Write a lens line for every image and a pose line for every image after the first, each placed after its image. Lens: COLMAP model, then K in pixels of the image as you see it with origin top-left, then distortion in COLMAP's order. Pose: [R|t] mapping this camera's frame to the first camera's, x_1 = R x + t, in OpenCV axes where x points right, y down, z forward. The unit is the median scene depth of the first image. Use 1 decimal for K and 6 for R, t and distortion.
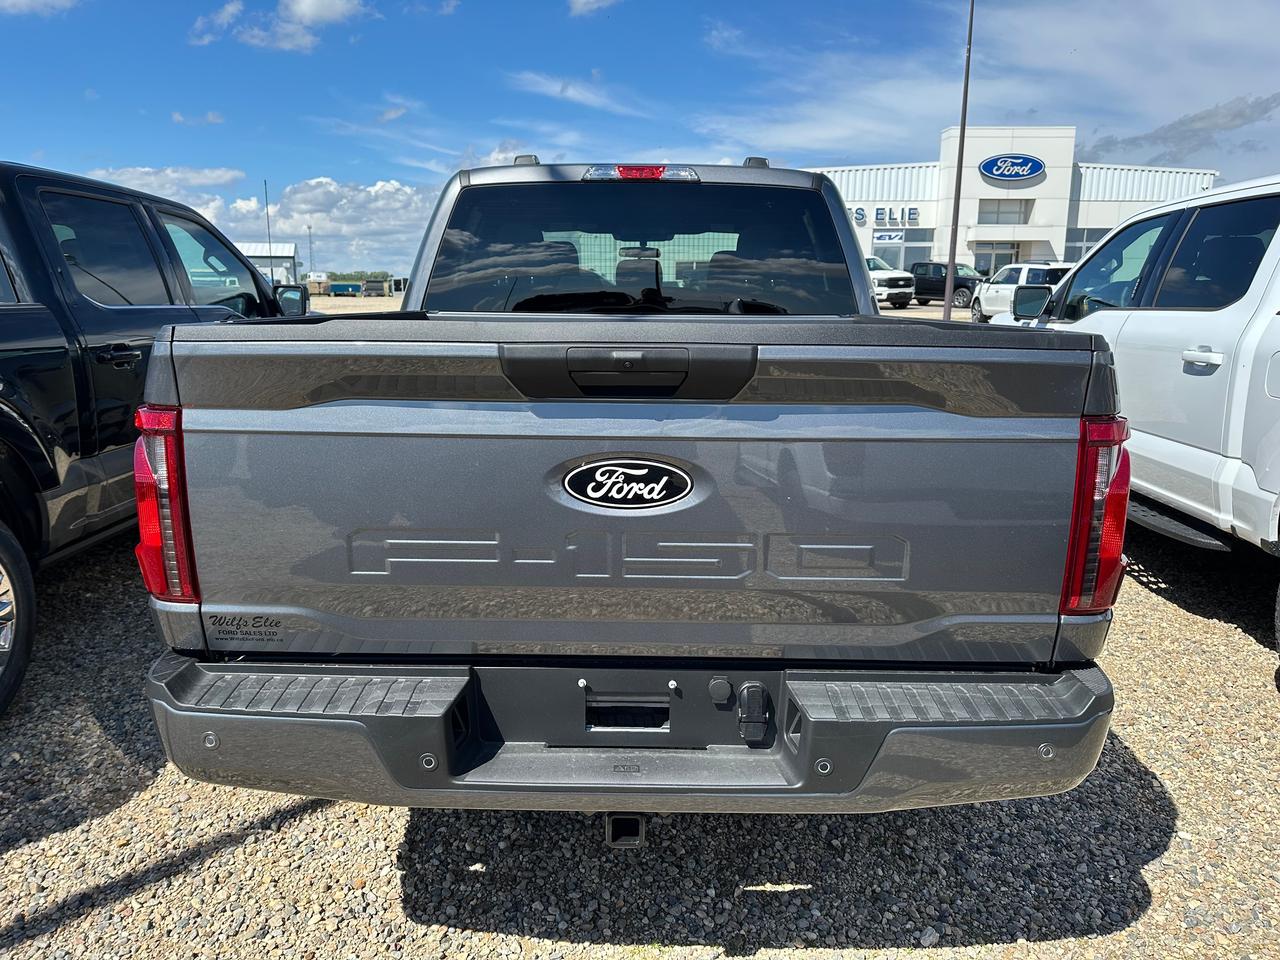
lens RADIAL K [[901.7, 0, 640.5], [0, 901.7, 448.8], [0, 0, 1]] dist [-0.000047, -0.001778]
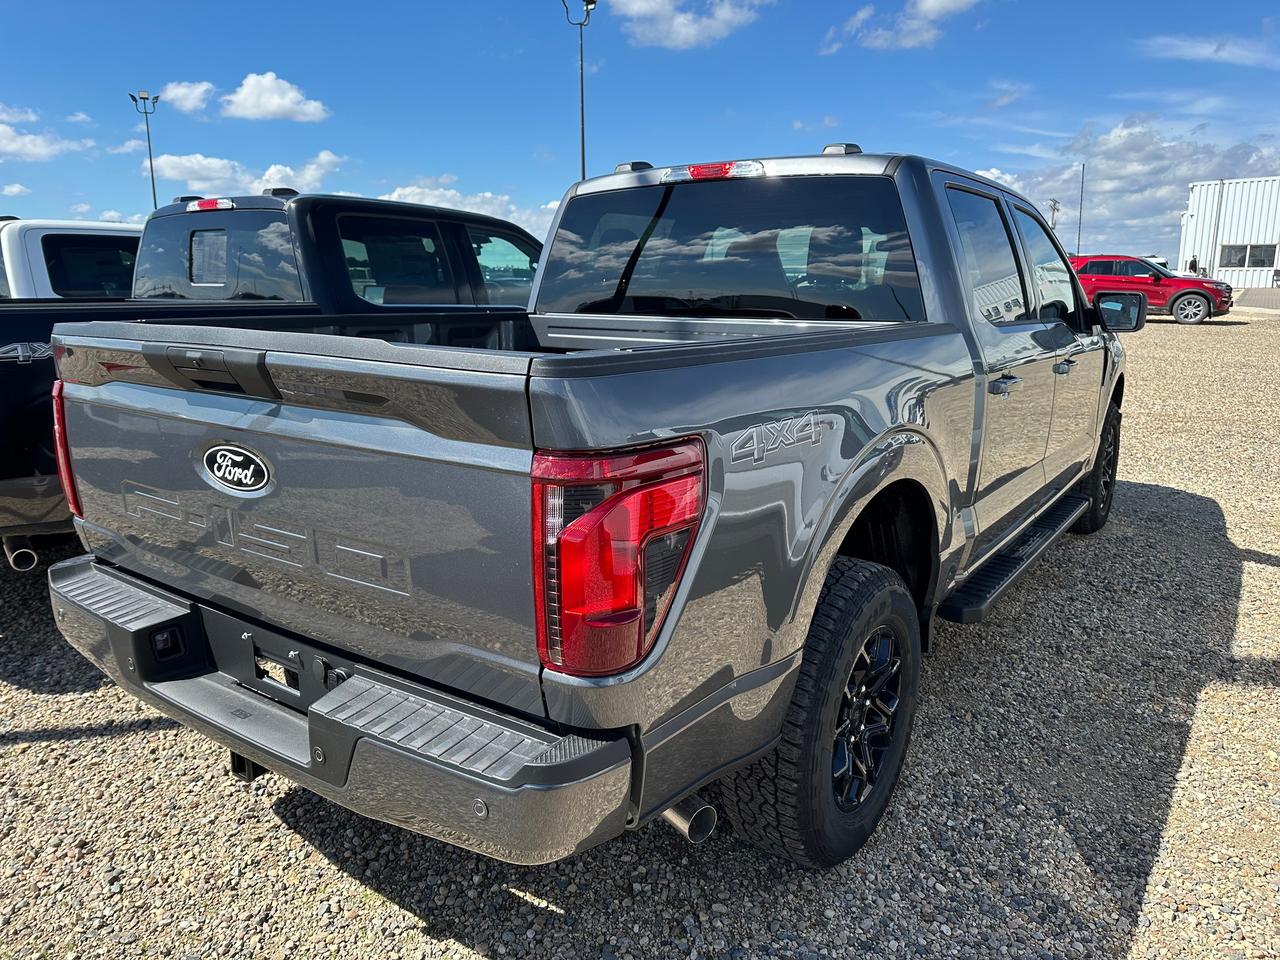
lens RADIAL K [[902.3, 0, 640.0], [0, 902.3, 480.0], [0, 0, 1]] dist [0.006338, -0.000417]
pose [[0.826790, 0.116640, -0.550285, 1.047554], [-0.097842, 0.993173, 0.063511, -0.069336], [0.553937, 0.001331, 0.832558, 0.327683]]
